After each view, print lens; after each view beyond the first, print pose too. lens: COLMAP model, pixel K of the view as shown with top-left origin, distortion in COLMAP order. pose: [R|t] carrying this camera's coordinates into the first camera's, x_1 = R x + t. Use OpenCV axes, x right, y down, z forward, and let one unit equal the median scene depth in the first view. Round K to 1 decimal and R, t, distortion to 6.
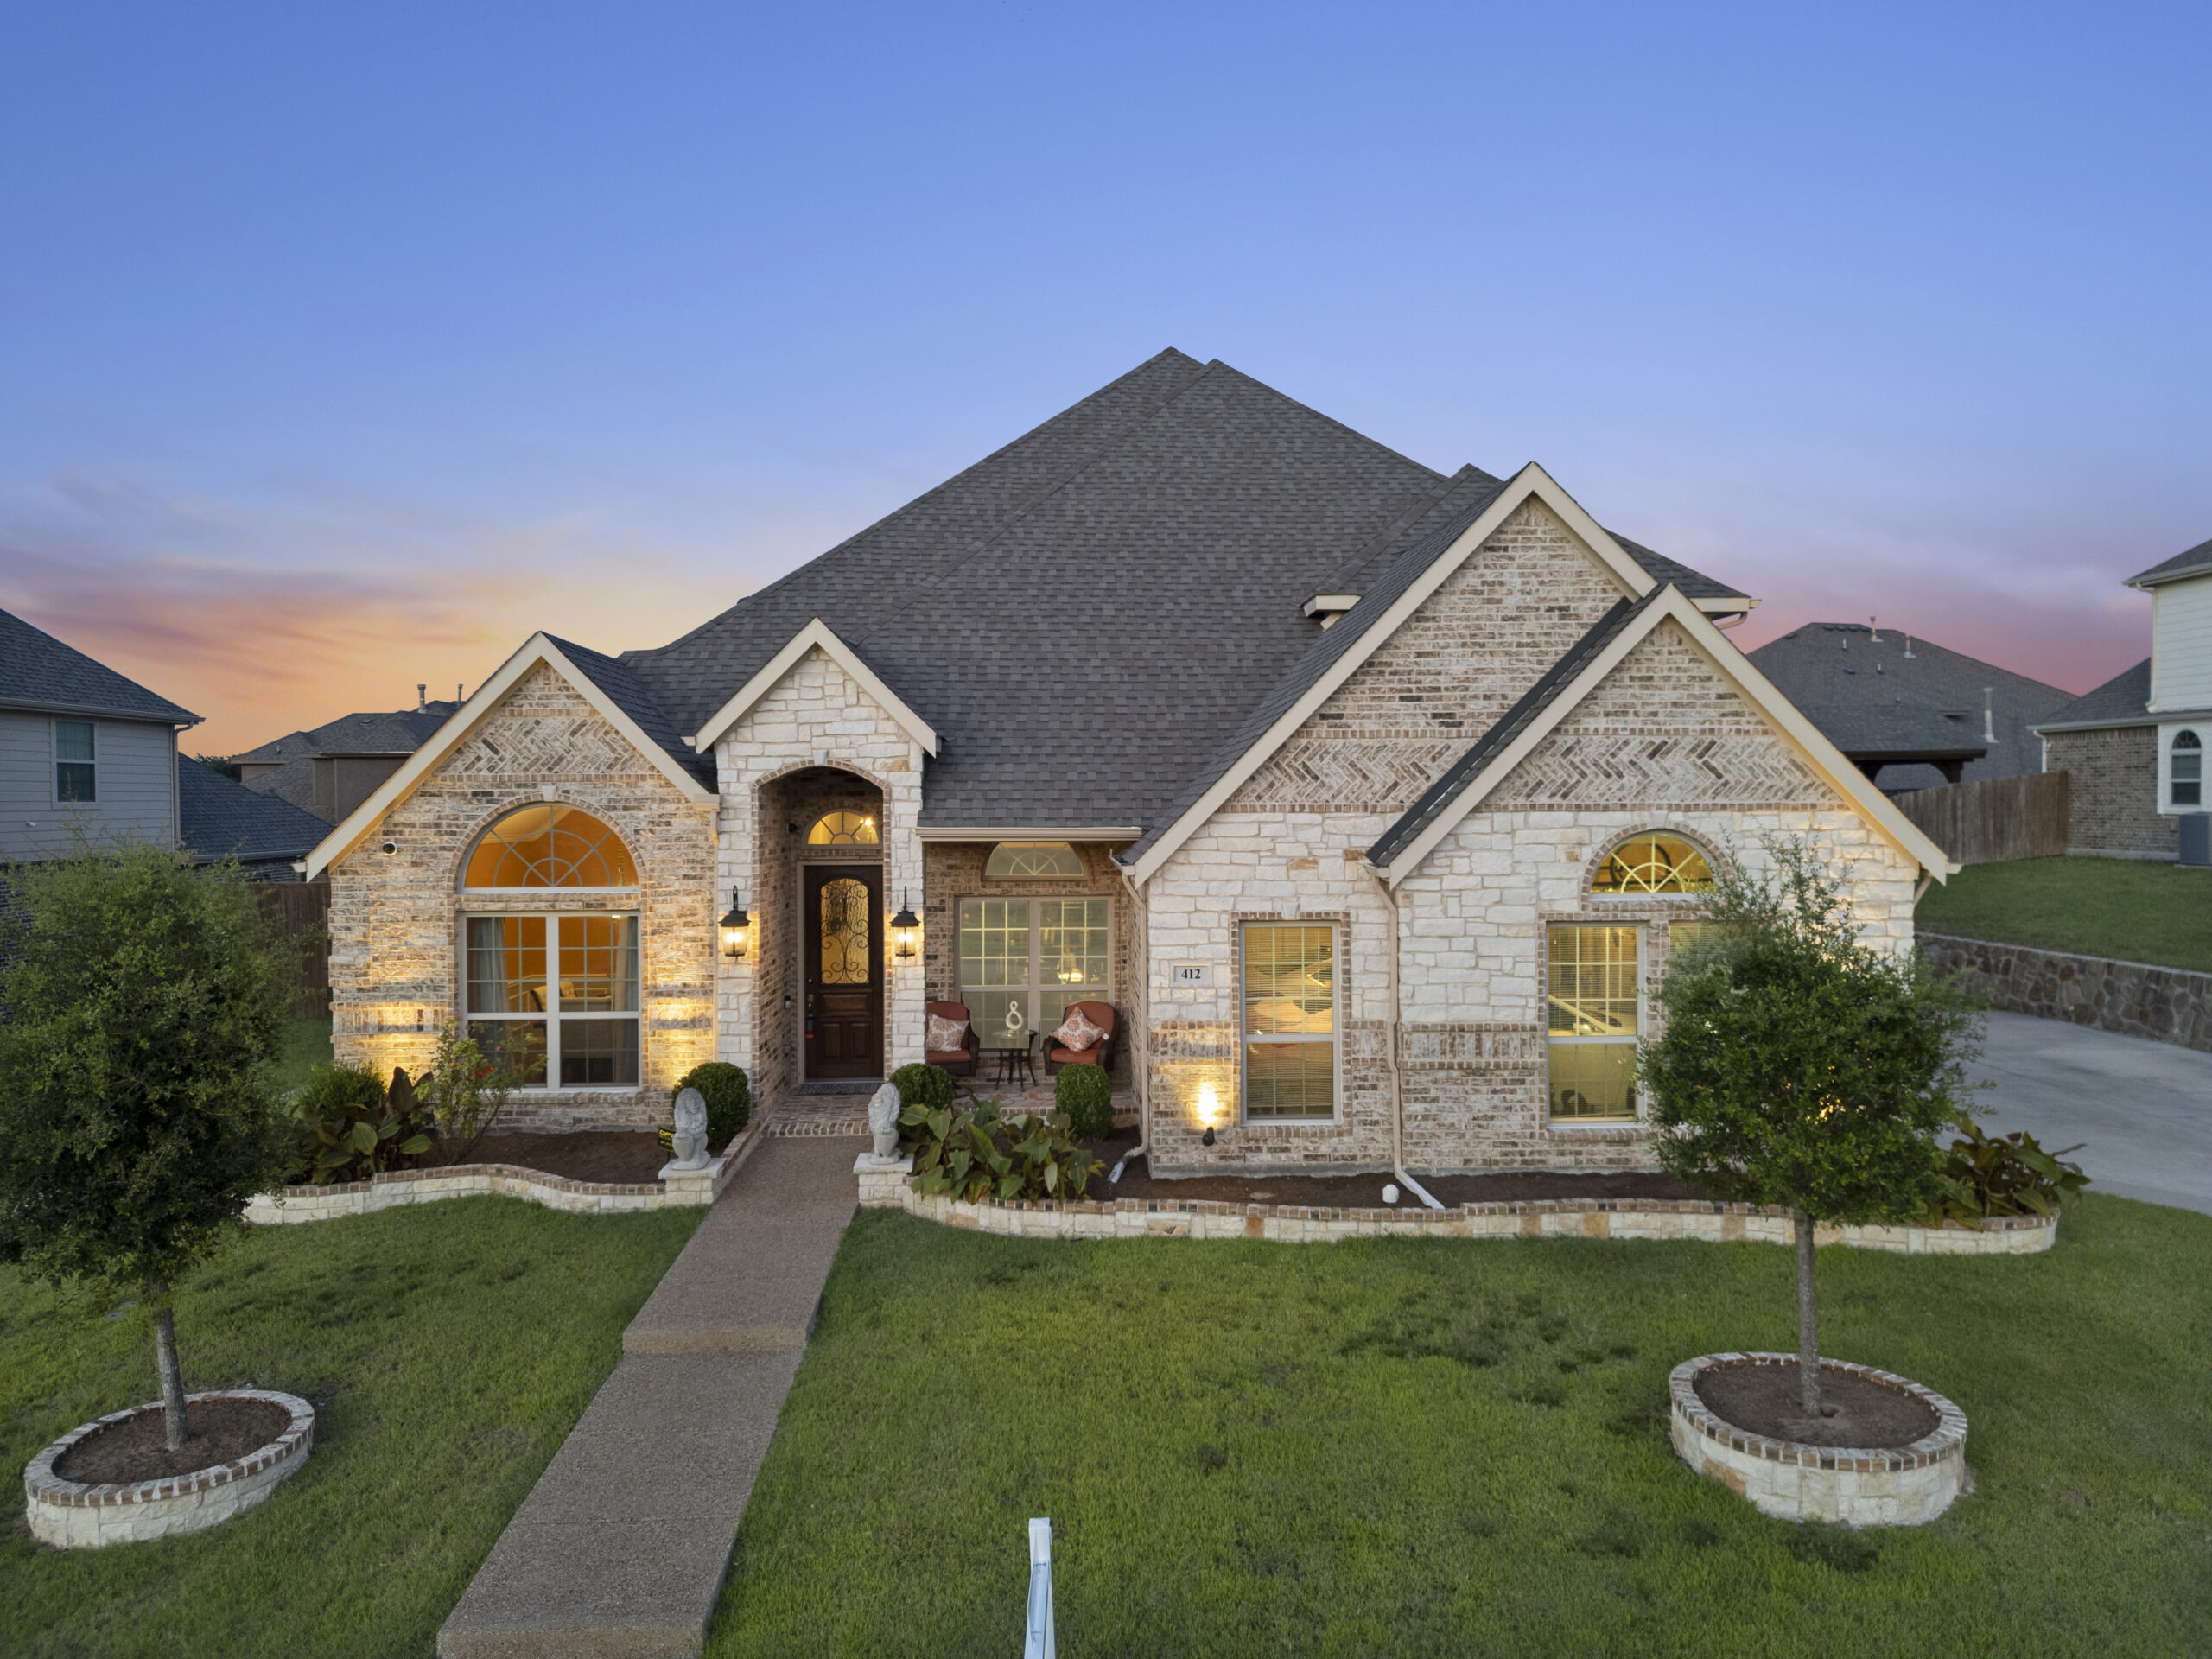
lens RADIAL K [[1550.8, 0, 1096.3], [0, 1550.8, 833.1], [0, 0, 1]] dist [0.073303, -0.069215]
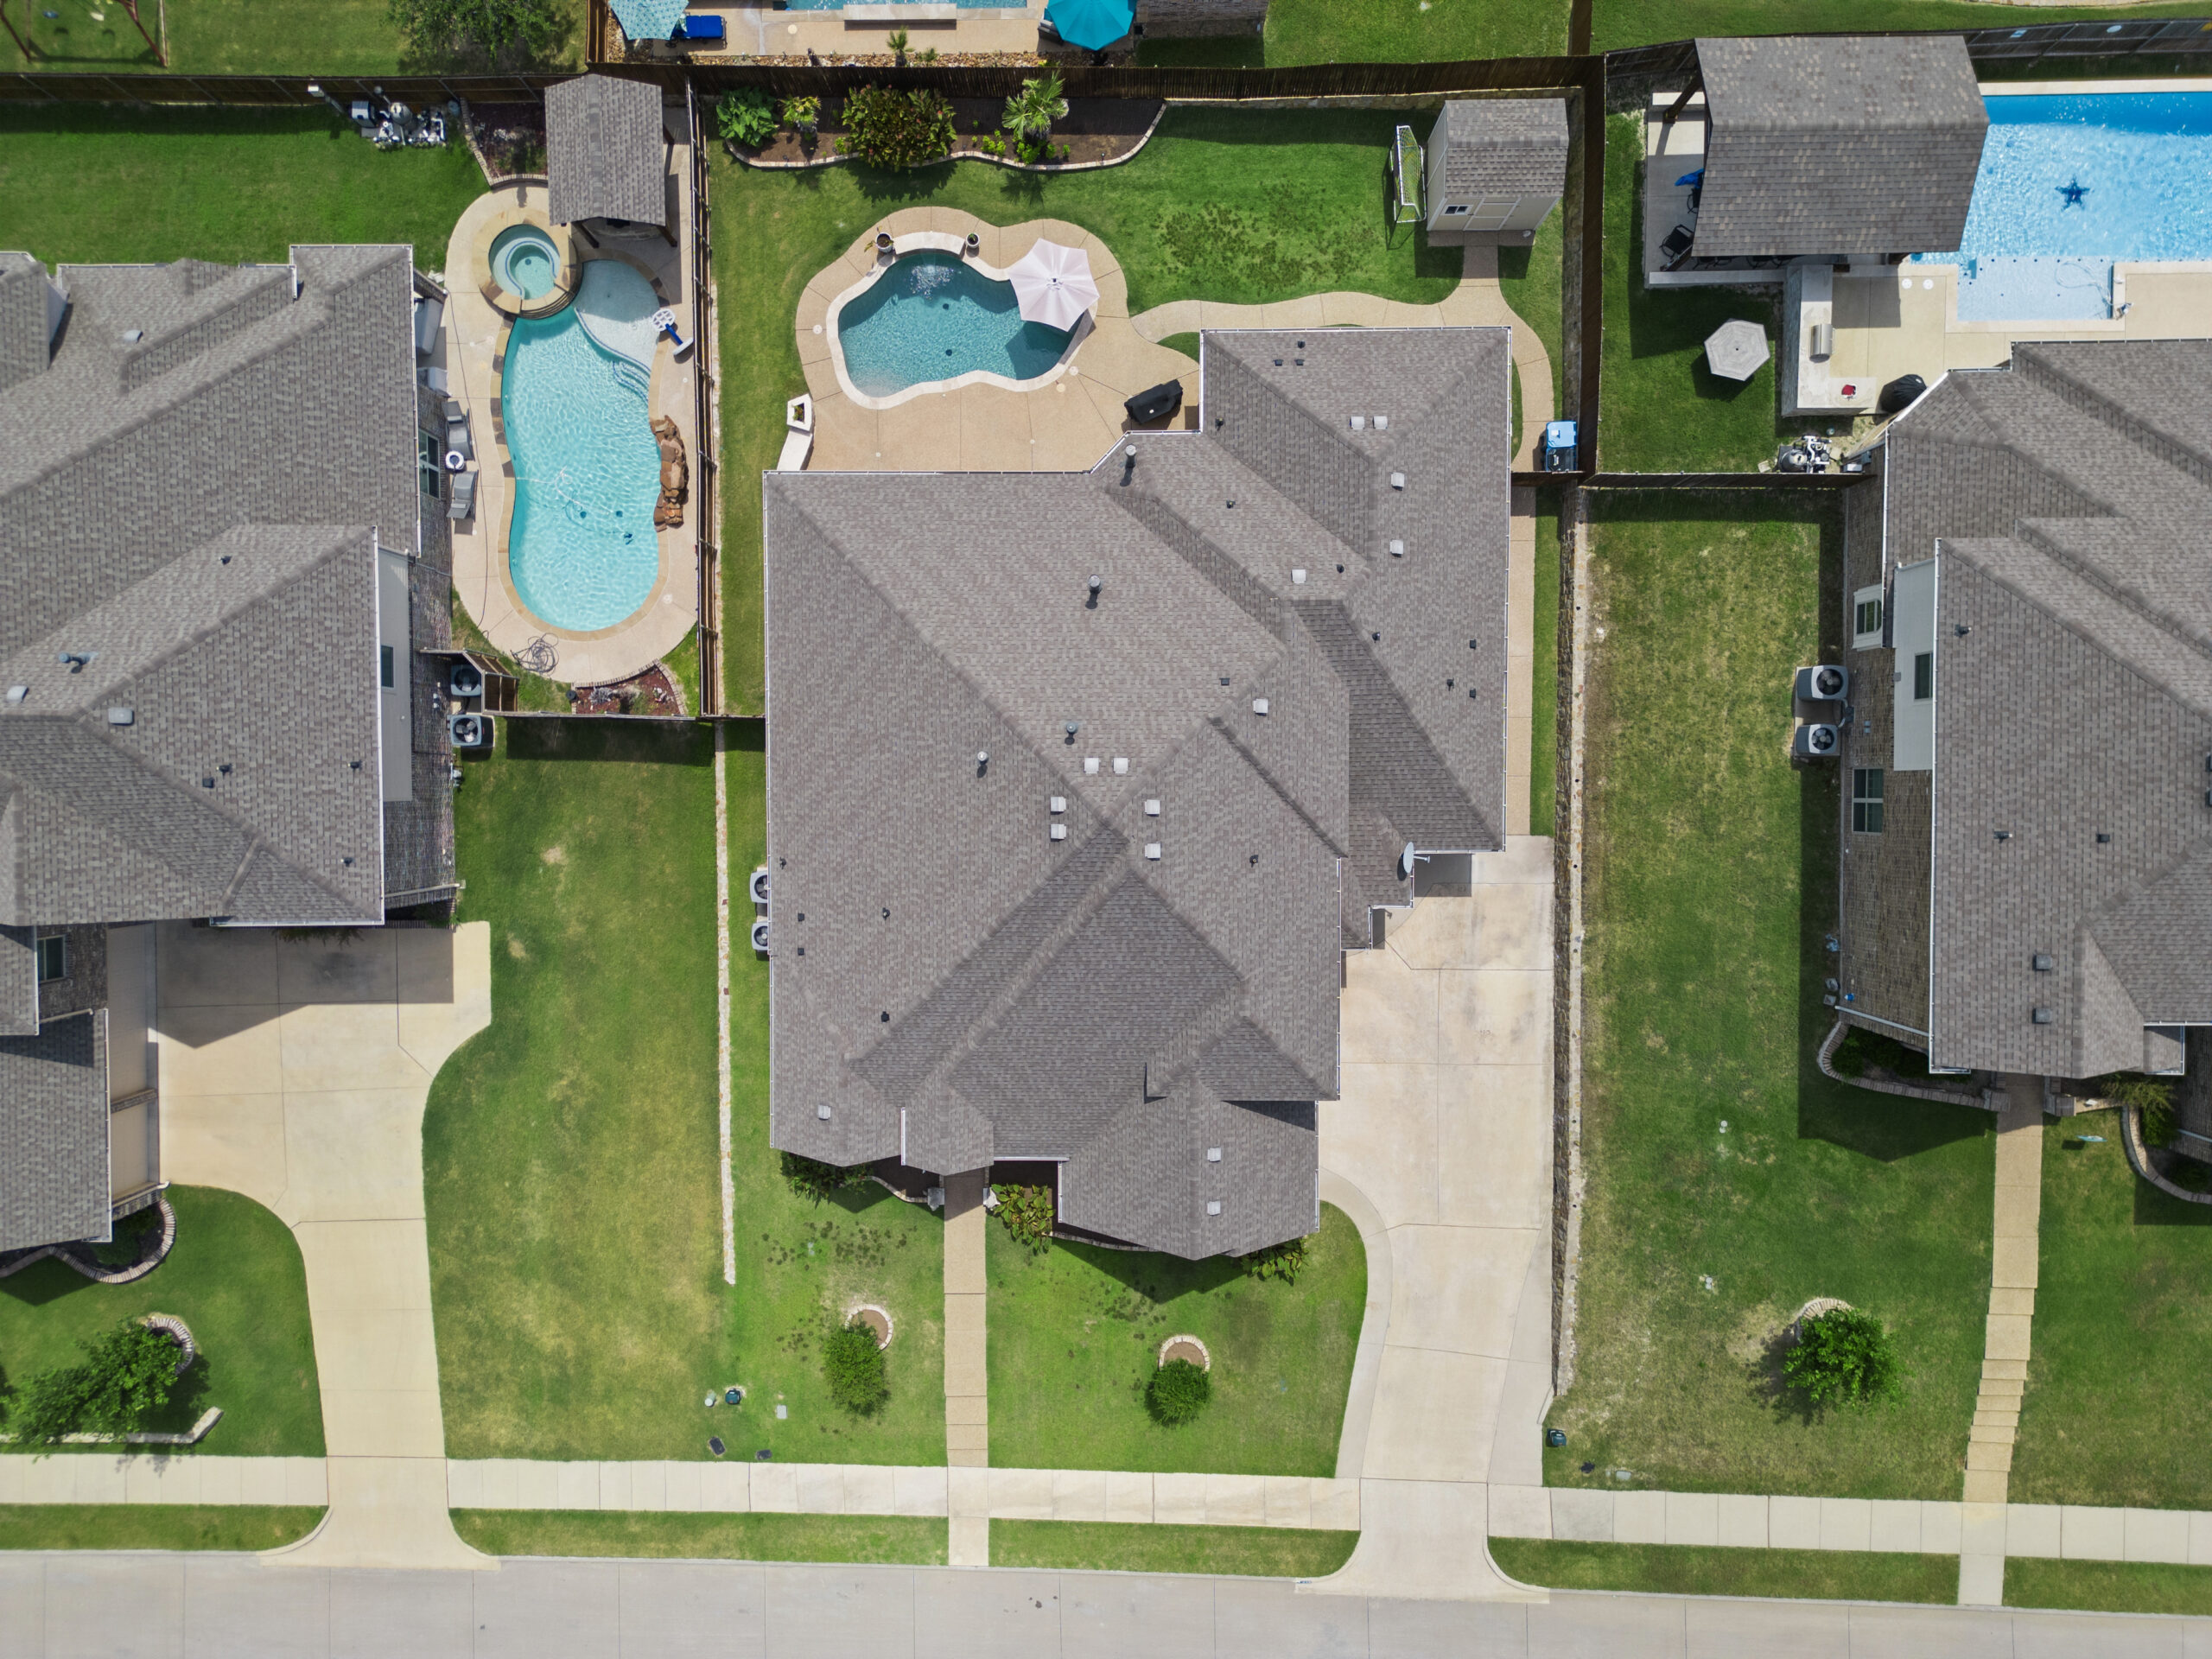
lens RADIAL K [[1550.8, 0, 1106.8], [0, 1550.8, 828.5], [0, 0, 1]] dist [0.073303, -0.069215]
pose [[0.999467, 0.032631, -0.001196, 0.090333], [0.001239, -0.001306, 0.999998, -3.122704], [0.032629, -0.999467, -0.001346, 1.780685]]
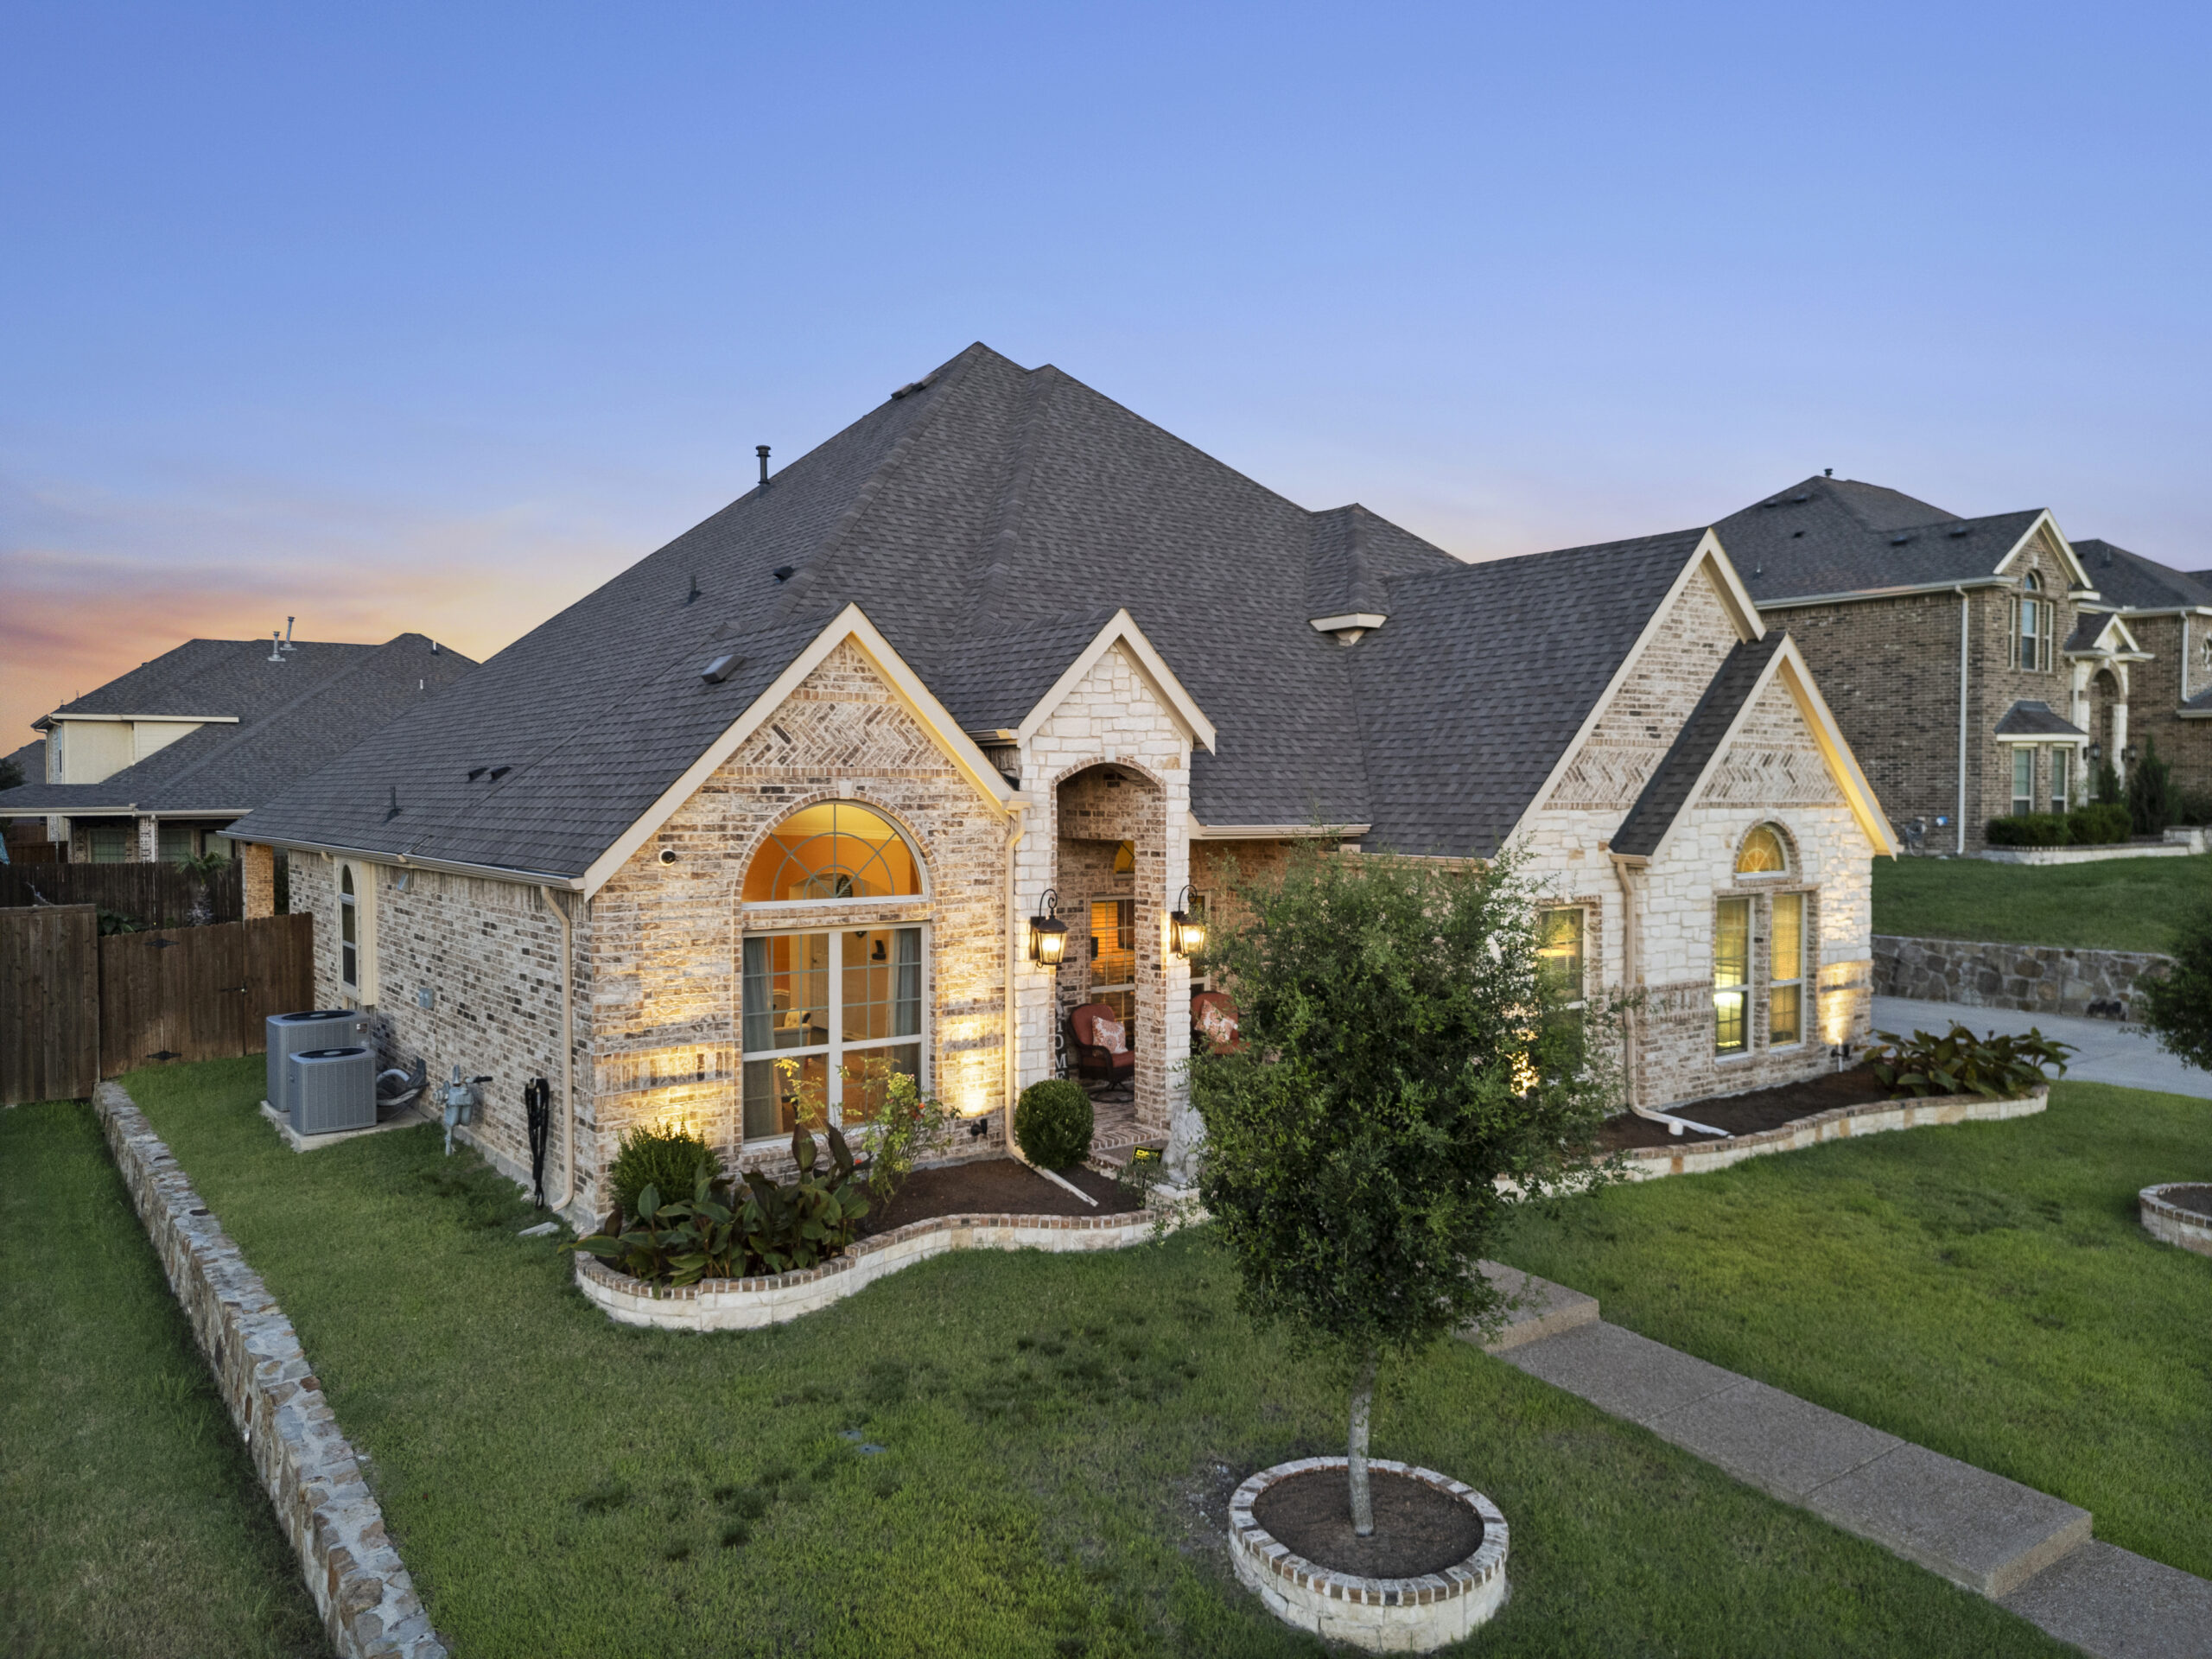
lens RADIAL K [[1550.8, 0, 1098.9], [0, 1550.8, 833.7], [0, 0, 1]] dist [0.073303, -0.069215]
pose [[0.827407, -0.010766, 0.561500, -0.809502], [0.009846, 0.999941, 0.004664, -0.004243], [-0.561517, 0.001670, 0.827464, 0.240469]]
